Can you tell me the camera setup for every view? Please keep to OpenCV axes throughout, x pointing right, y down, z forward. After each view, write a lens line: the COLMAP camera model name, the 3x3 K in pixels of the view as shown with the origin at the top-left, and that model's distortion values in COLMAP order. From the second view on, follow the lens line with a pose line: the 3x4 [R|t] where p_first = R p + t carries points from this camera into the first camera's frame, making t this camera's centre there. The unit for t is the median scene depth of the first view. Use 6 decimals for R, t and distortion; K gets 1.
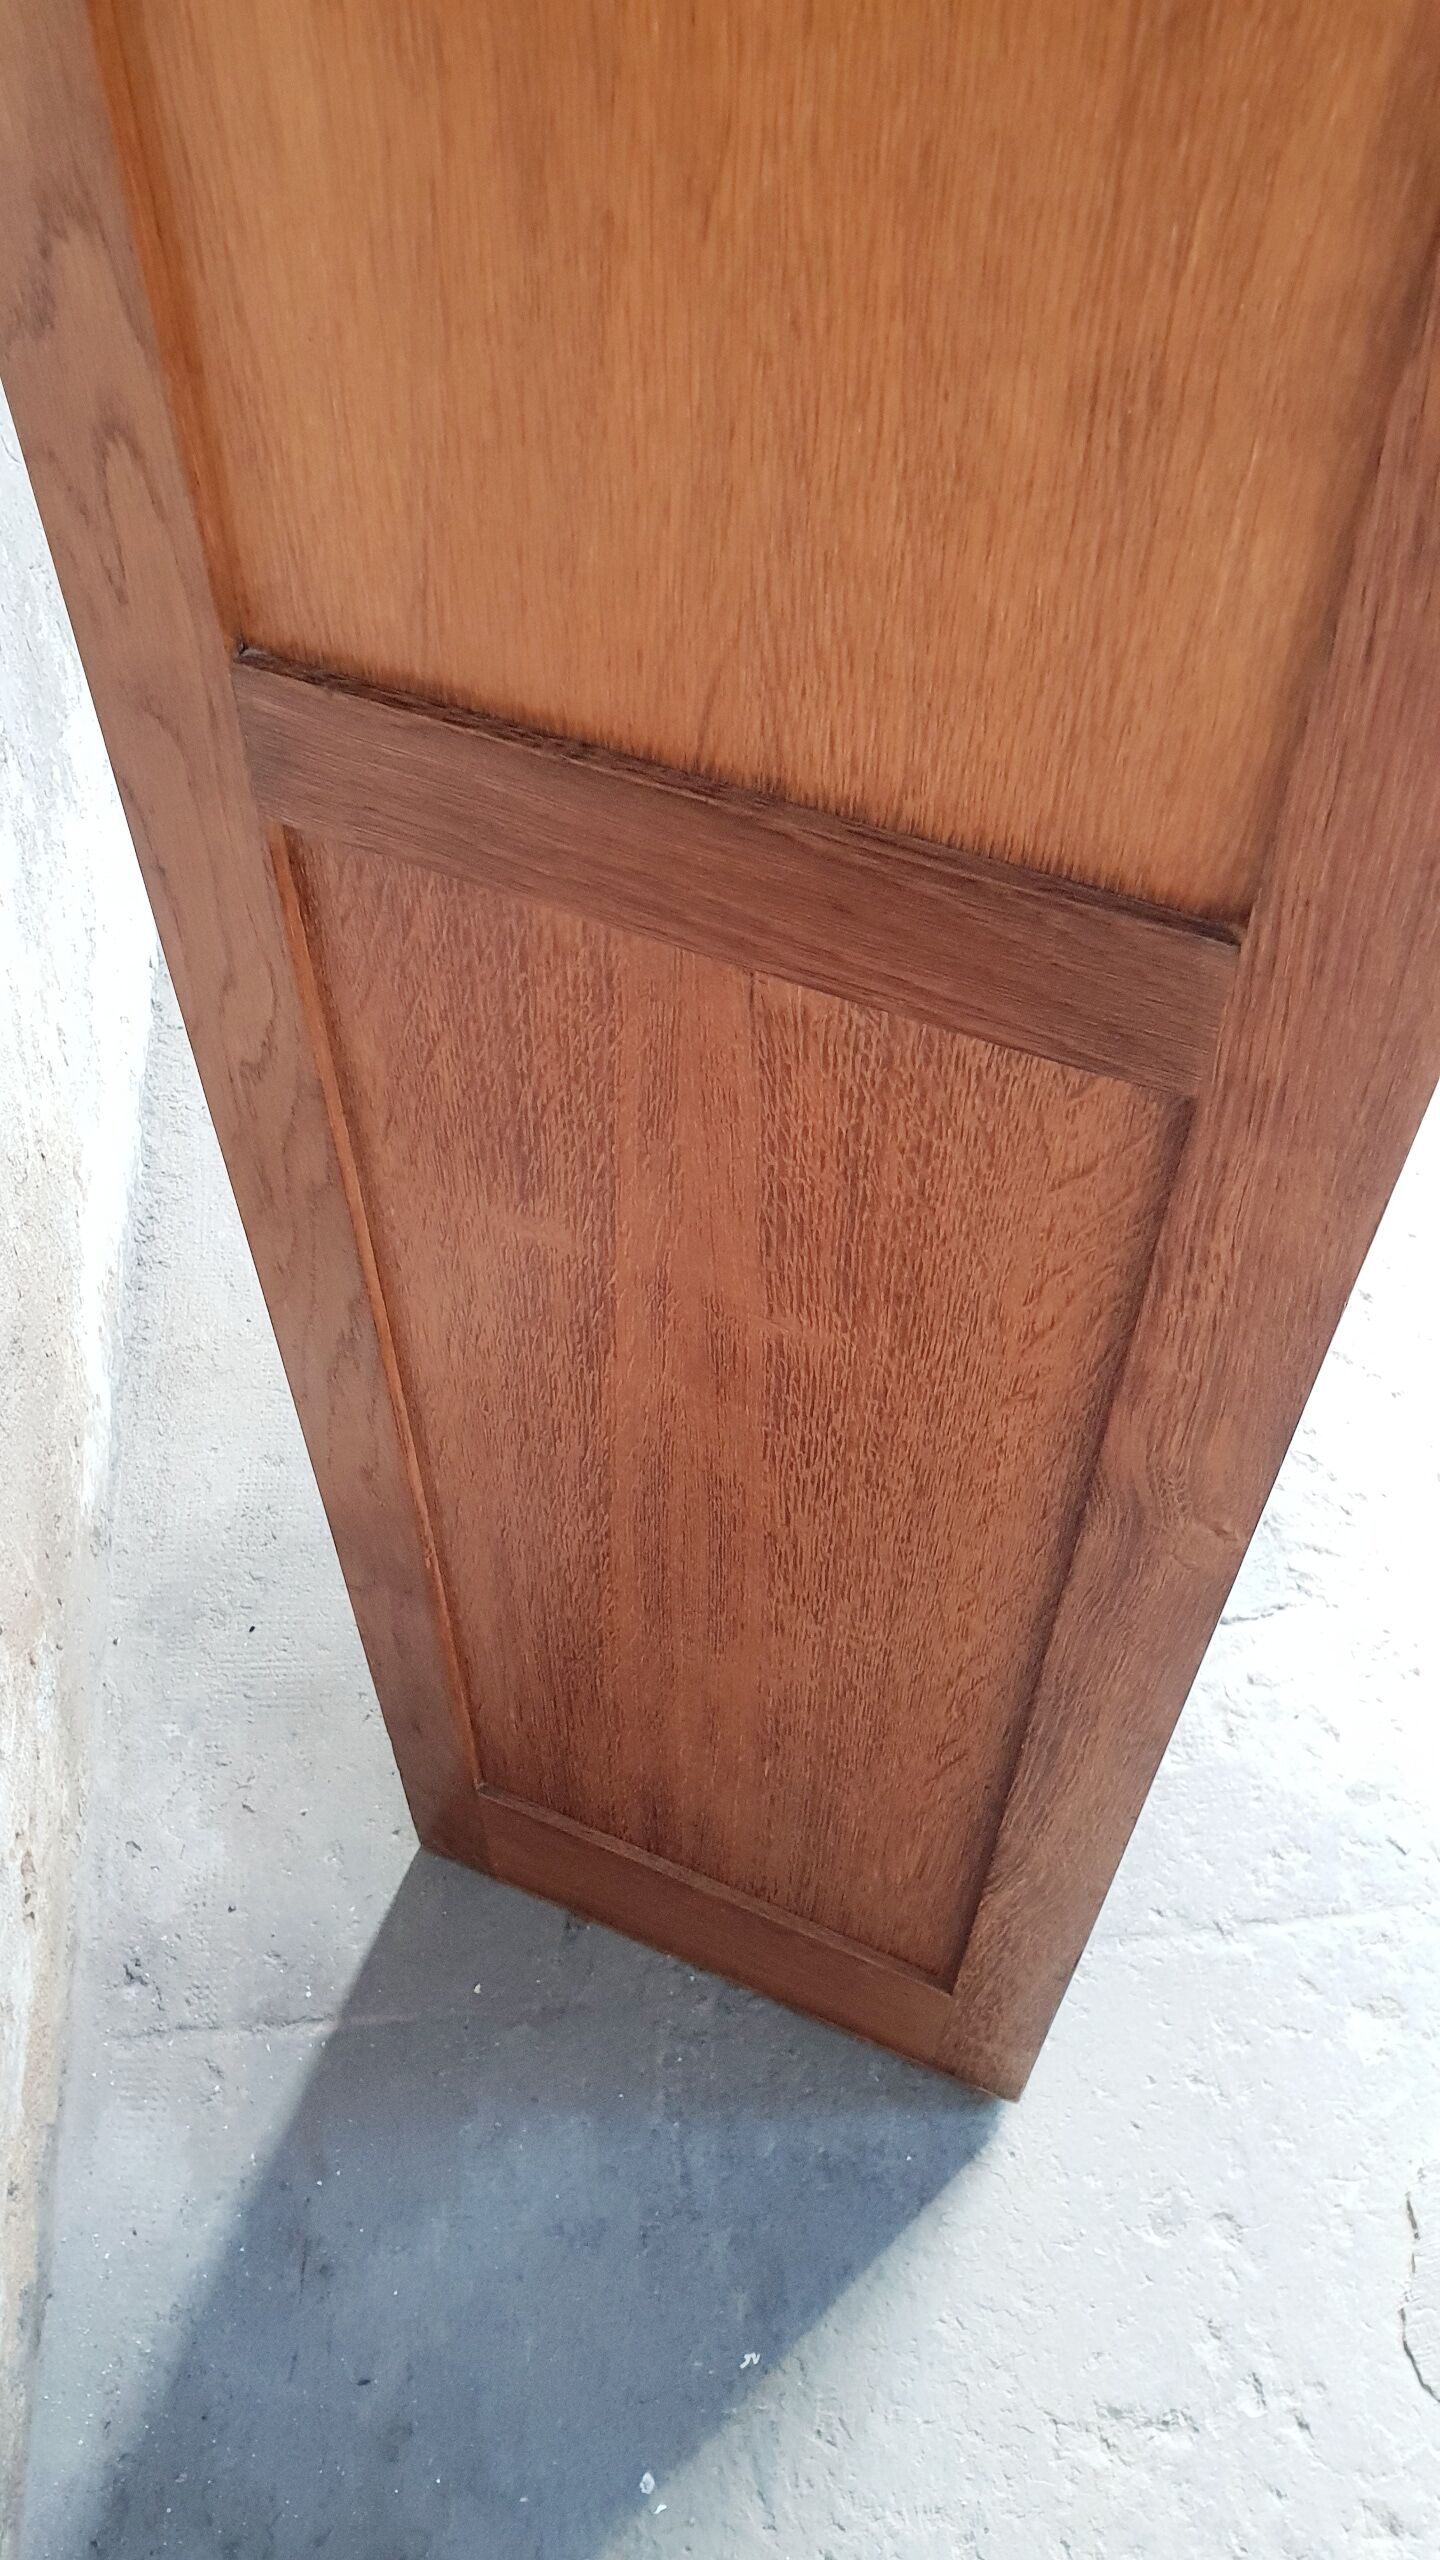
lens RADIAL K [[2052.4, 0, 718.7], [0, 2052.4, 1276.5], [0, 0, 1]] dist [-0.046779, 0.092699]
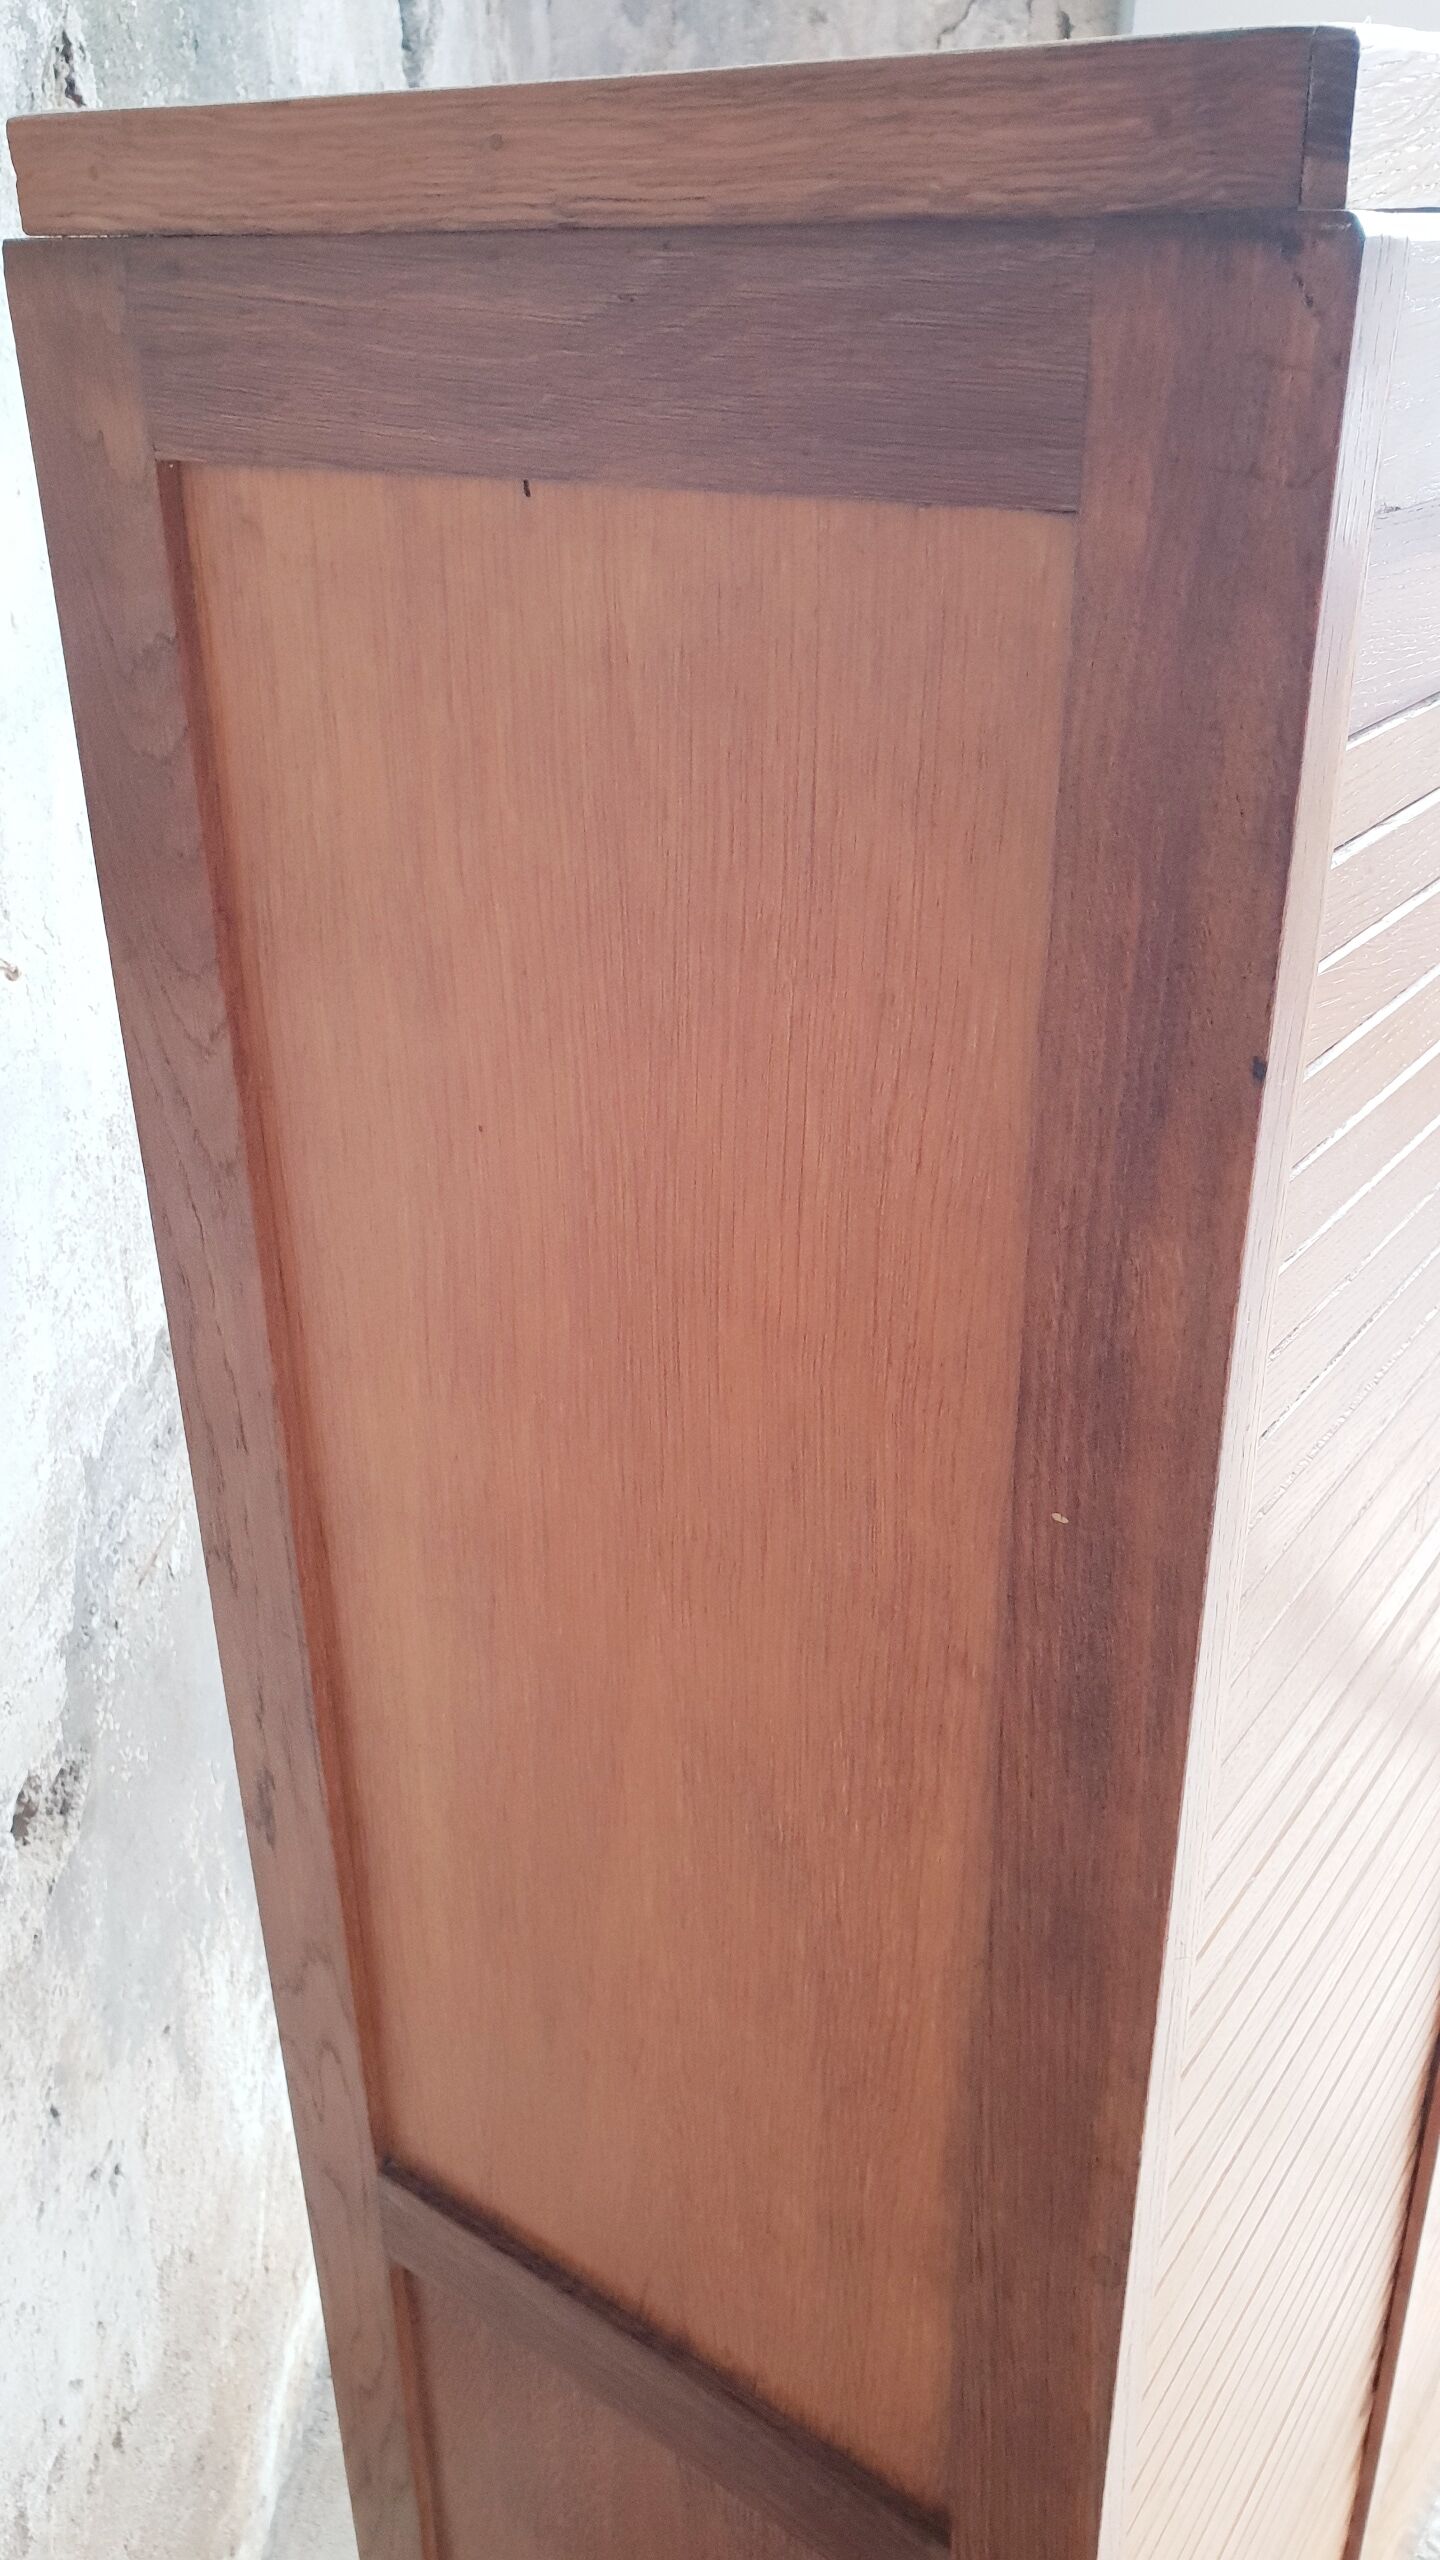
lens RADIAL K [[2012.7, 0, 734.2], [0, 2012.7, 1284.5], [0, 0, 1]] dist [-0.017758, 0.049429]
pose [[0.979395, 0.080952, -0.185021, 0.267259], [-0.150203, 0.904391, -0.399394, -0.345204], [0.135000, 0.418955, 0.897915, -0.656237]]
